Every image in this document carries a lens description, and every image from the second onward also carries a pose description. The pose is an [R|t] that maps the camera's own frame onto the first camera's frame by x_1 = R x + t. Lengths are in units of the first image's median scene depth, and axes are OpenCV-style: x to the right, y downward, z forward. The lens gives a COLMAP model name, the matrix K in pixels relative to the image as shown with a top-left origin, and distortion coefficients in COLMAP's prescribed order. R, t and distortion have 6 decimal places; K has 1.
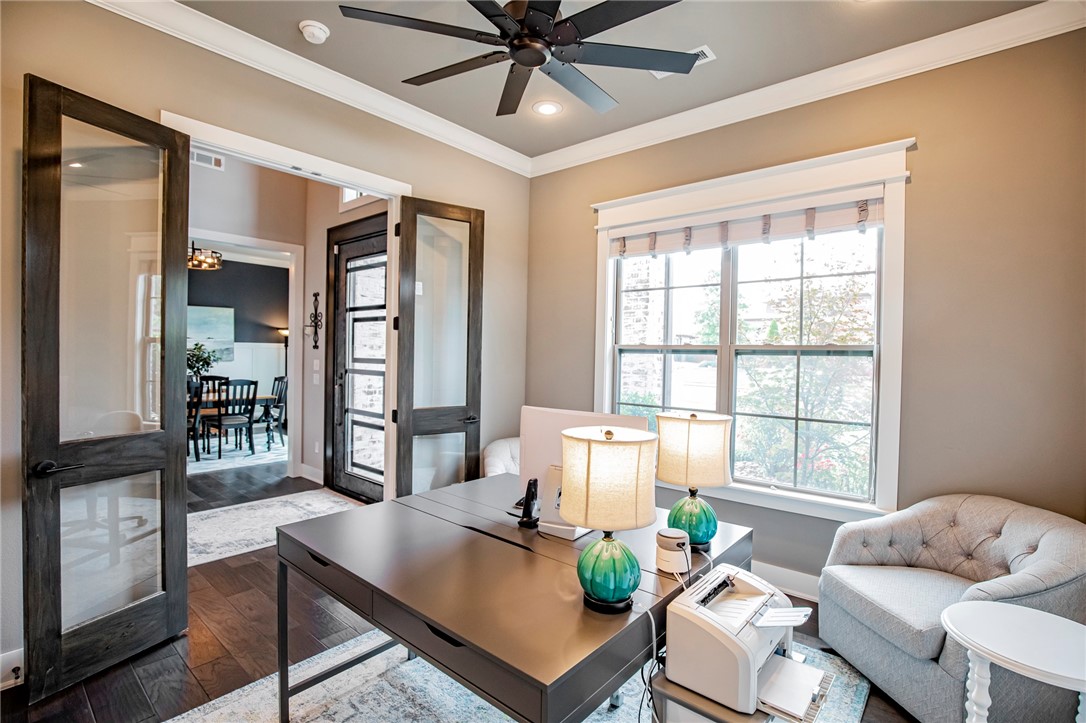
lens RADIAL K [[517.8, 0, 548.1], [0, 517.8, 360.3], [0, 0, 1]] dist [-0.038409, 0.009828]
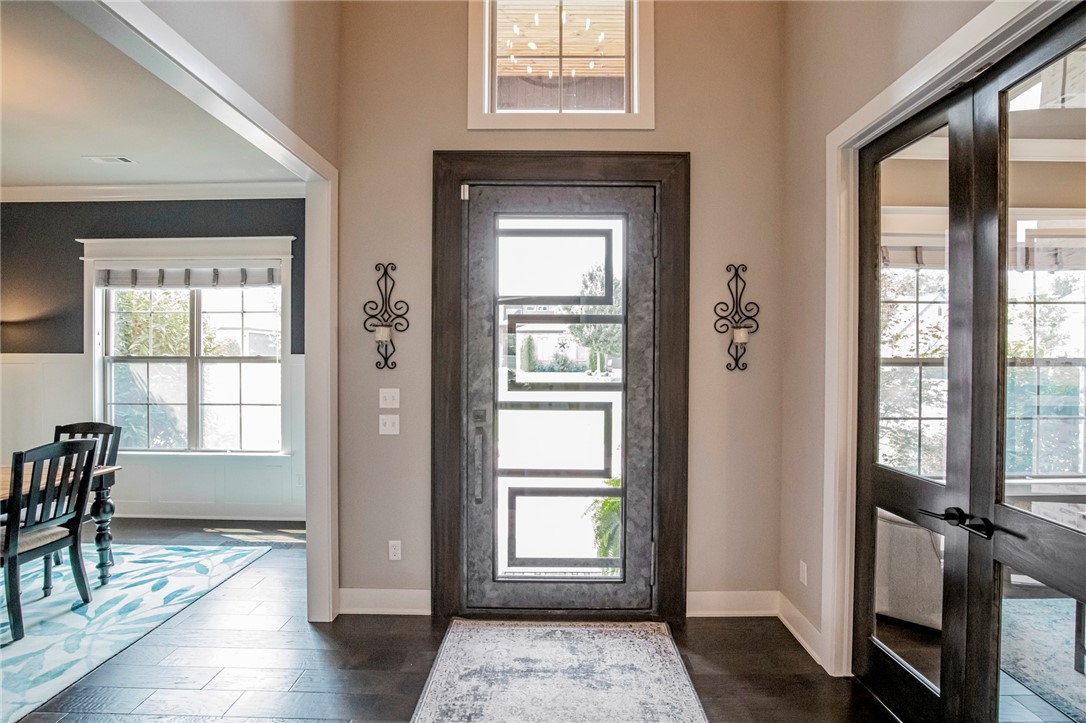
lens RADIAL K [[506.2, 0, 548.1], [0, 506.2, 360.1], [0, 0, 1]] dist [-0.038540, 0.008001]
pose [[0.766773, -0.021007, 0.641575, -0.718848], [0.021019, 0.999750, 0.007615, -0.034268], [-0.641574, 0.007646, 0.767023, 0.533480]]
